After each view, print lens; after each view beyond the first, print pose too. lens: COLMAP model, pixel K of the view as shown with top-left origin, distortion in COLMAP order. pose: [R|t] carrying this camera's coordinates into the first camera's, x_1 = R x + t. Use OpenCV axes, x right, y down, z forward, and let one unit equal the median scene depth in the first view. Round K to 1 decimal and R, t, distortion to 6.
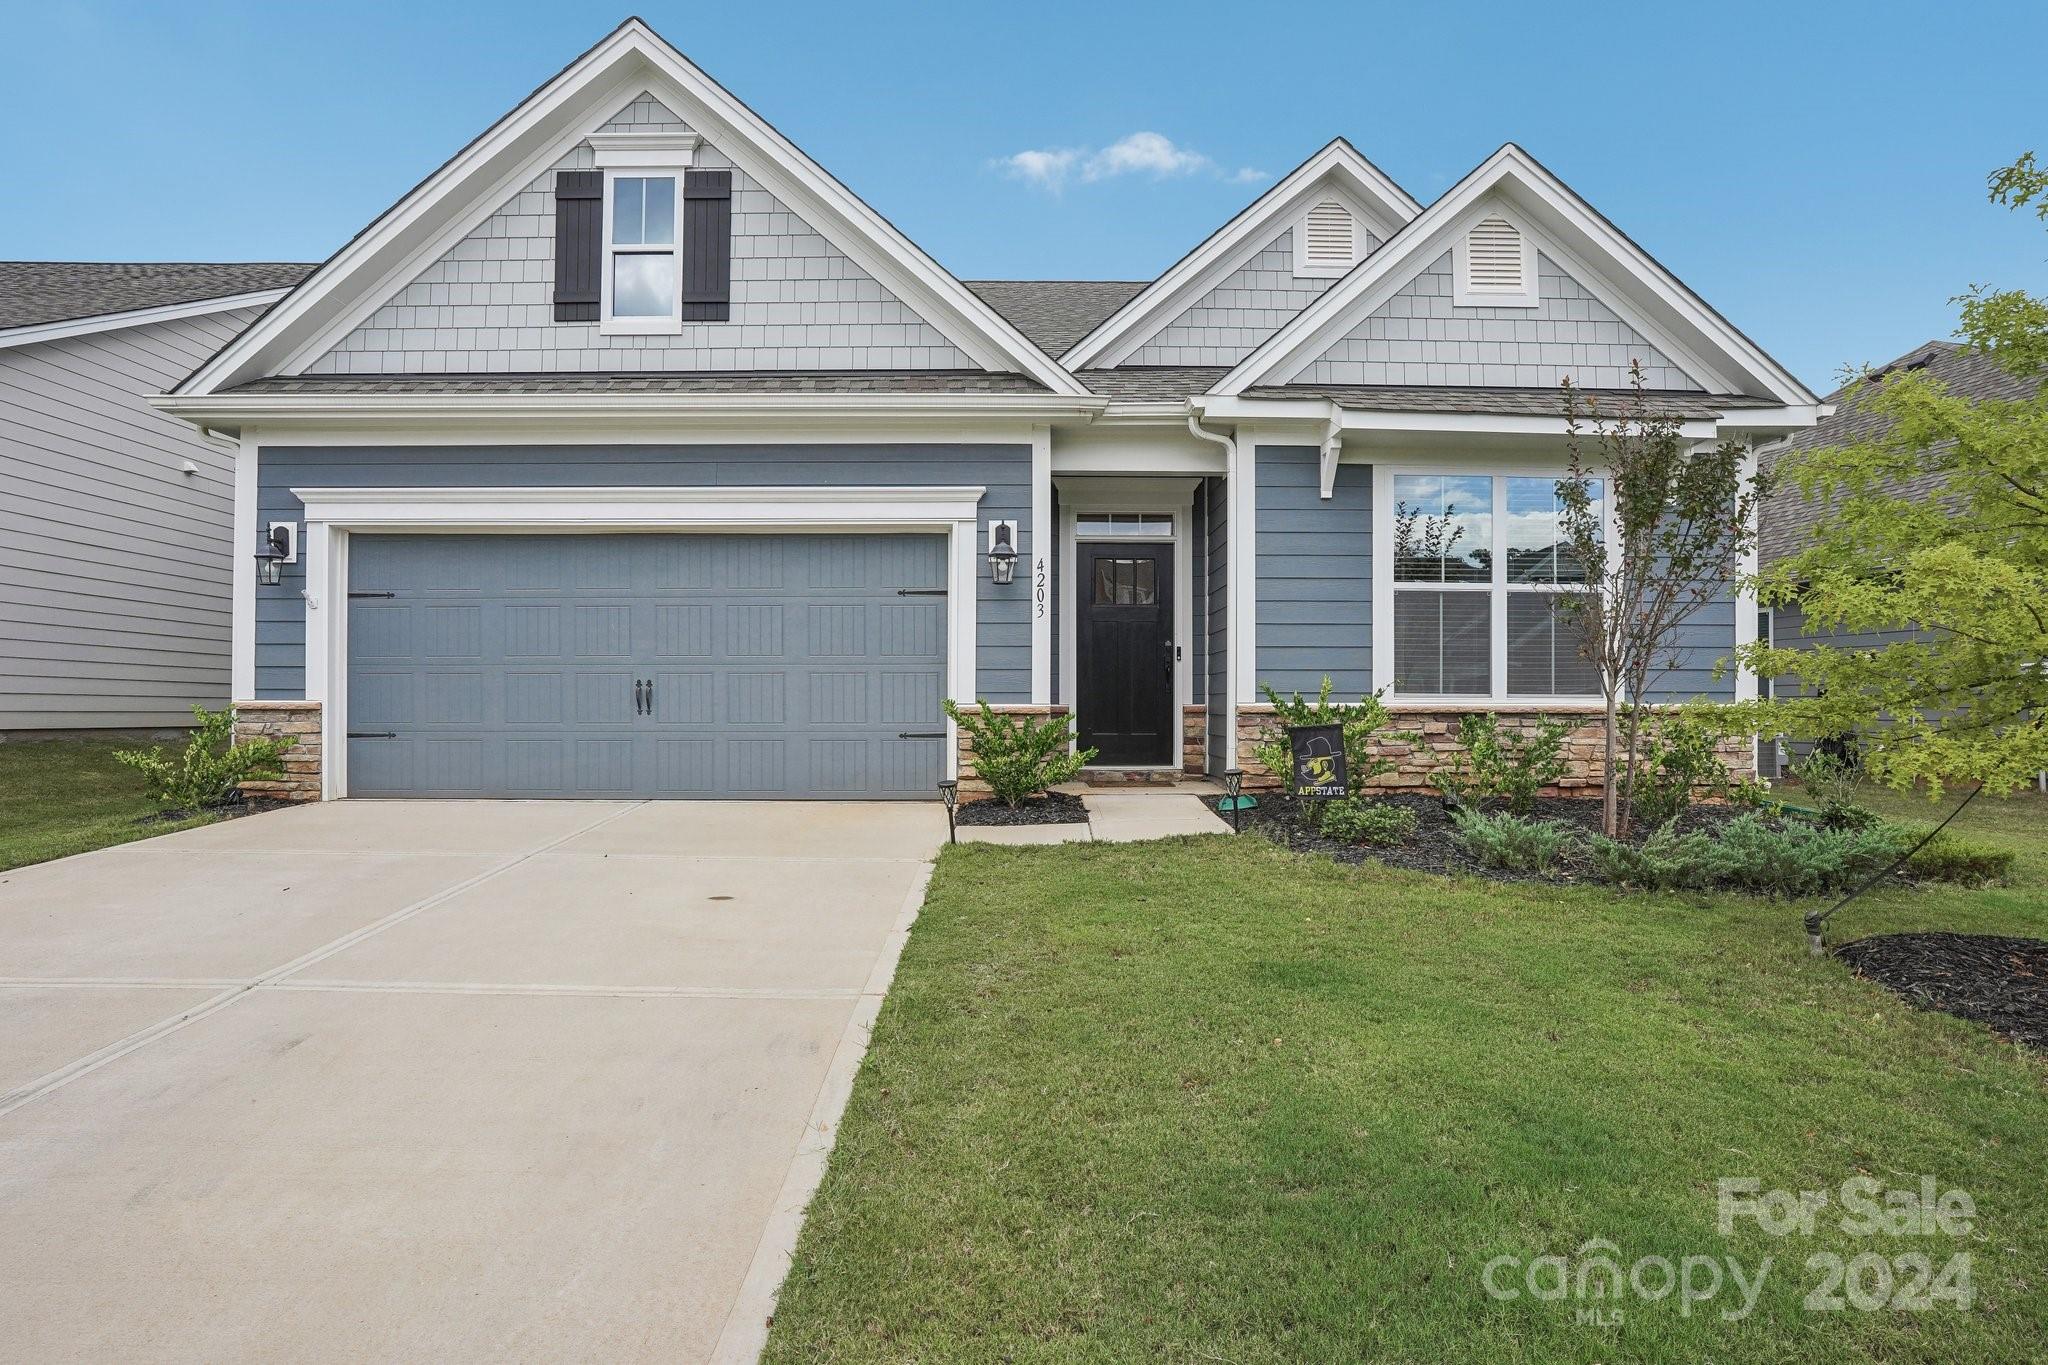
lens RADIAL K [[1108.3, 0, 1013.7], [0, 1108.3, 666.8], [0, 0, 1]] dist [-0.058972, 0.021500]
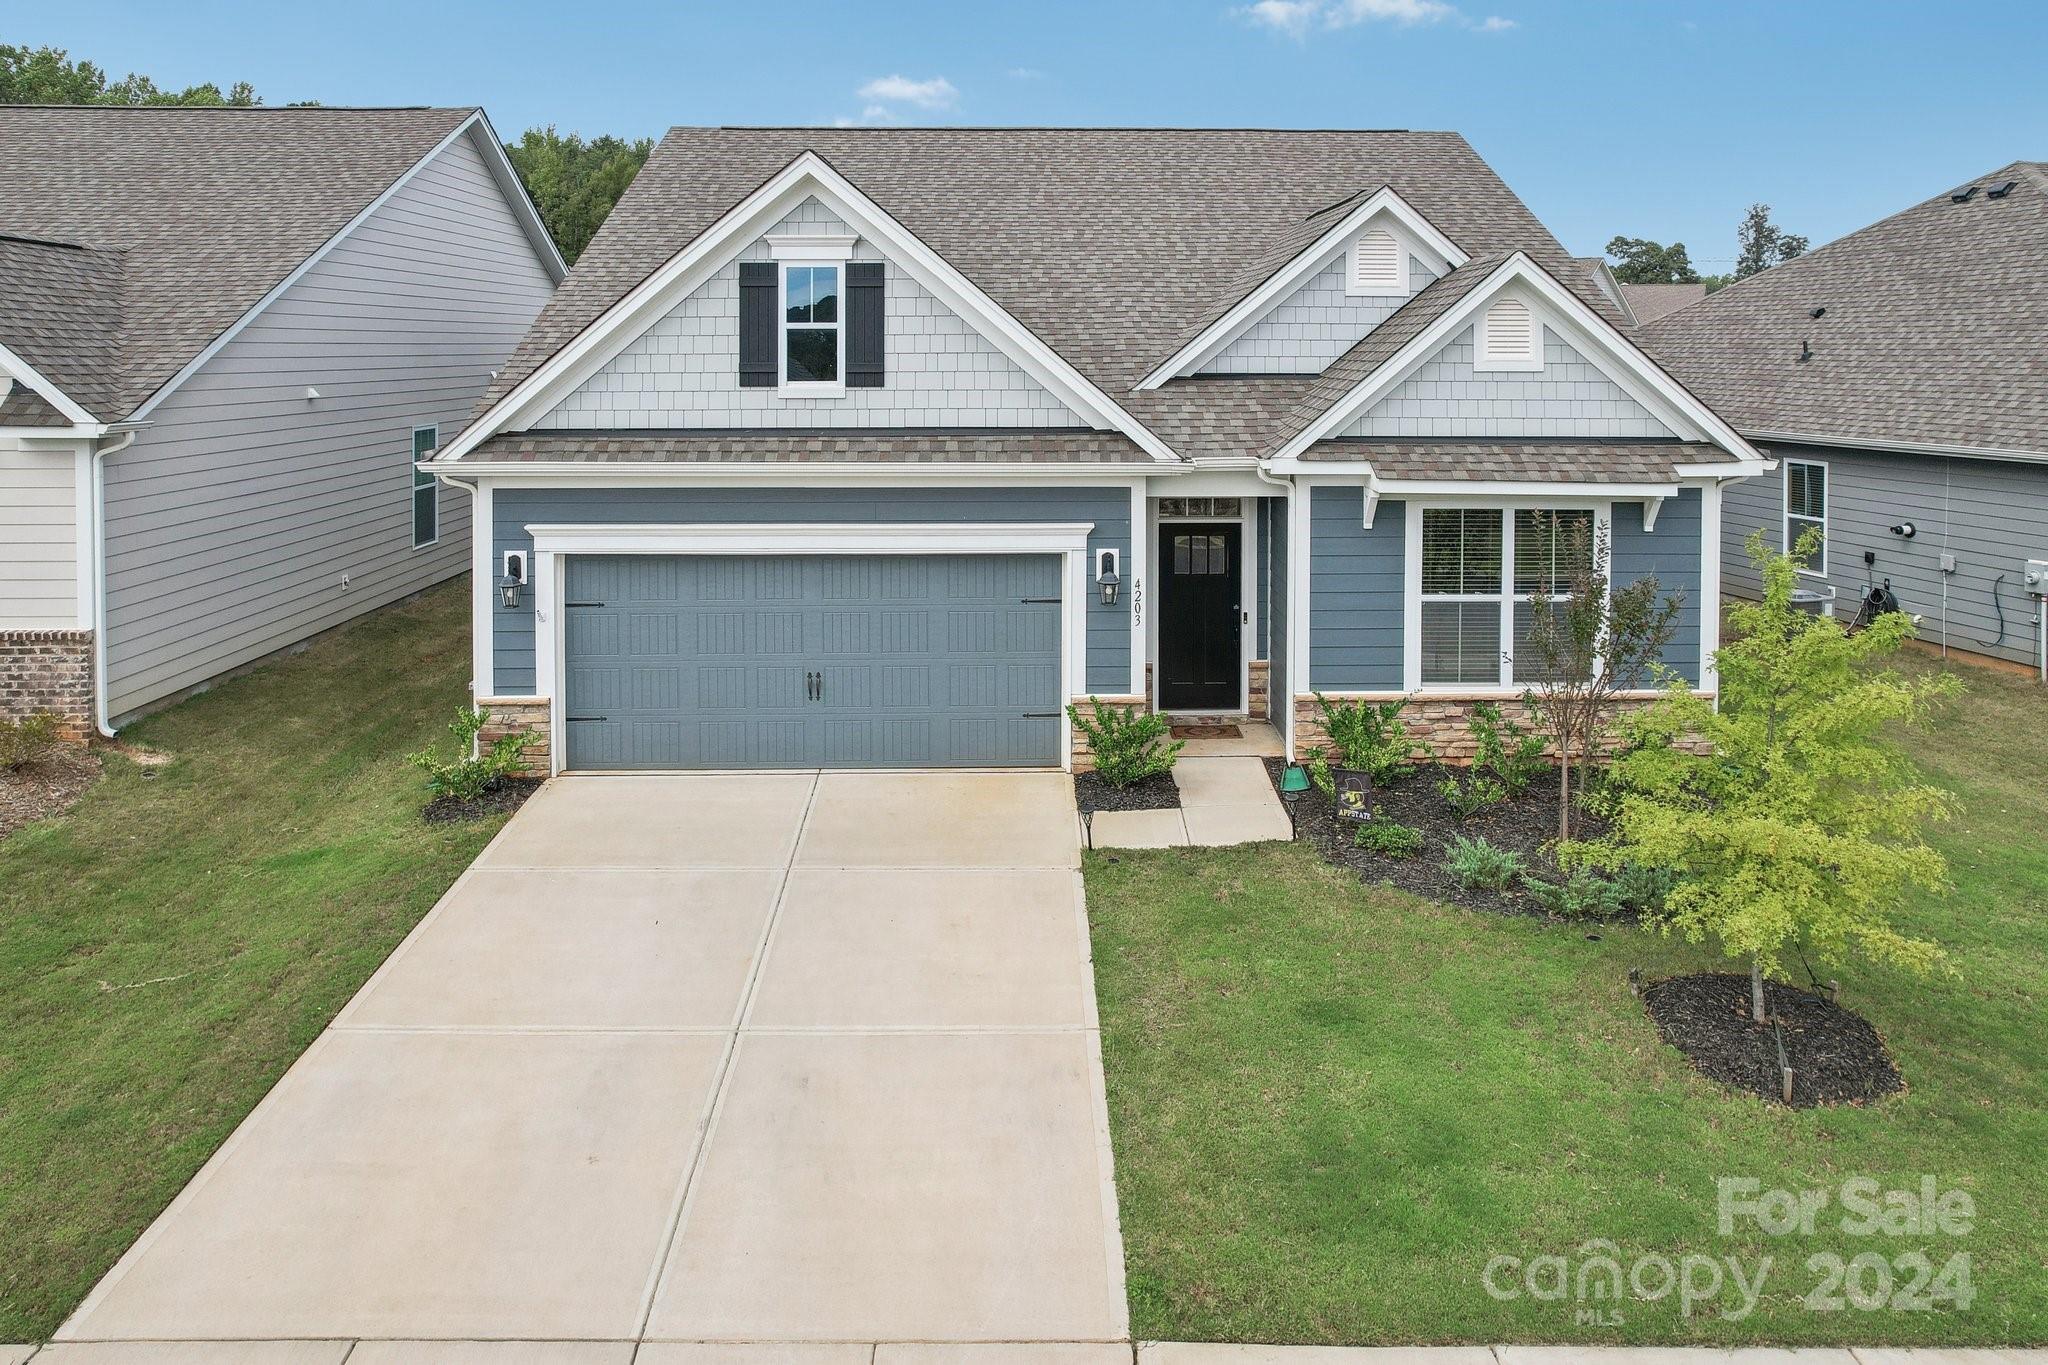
lens RADIAL K [[1200.3, 0, 1071.0], [0, 1200.3, 492.9], [0, 0, 1]] dist [-0.017087, -0.002291]
pose [[0.999881, -0.003273, 0.015099, -0.071284], [0.002735, 0.999365, 0.035515, -0.243674], [-0.015206, -0.035470, 0.999255, -0.345577]]
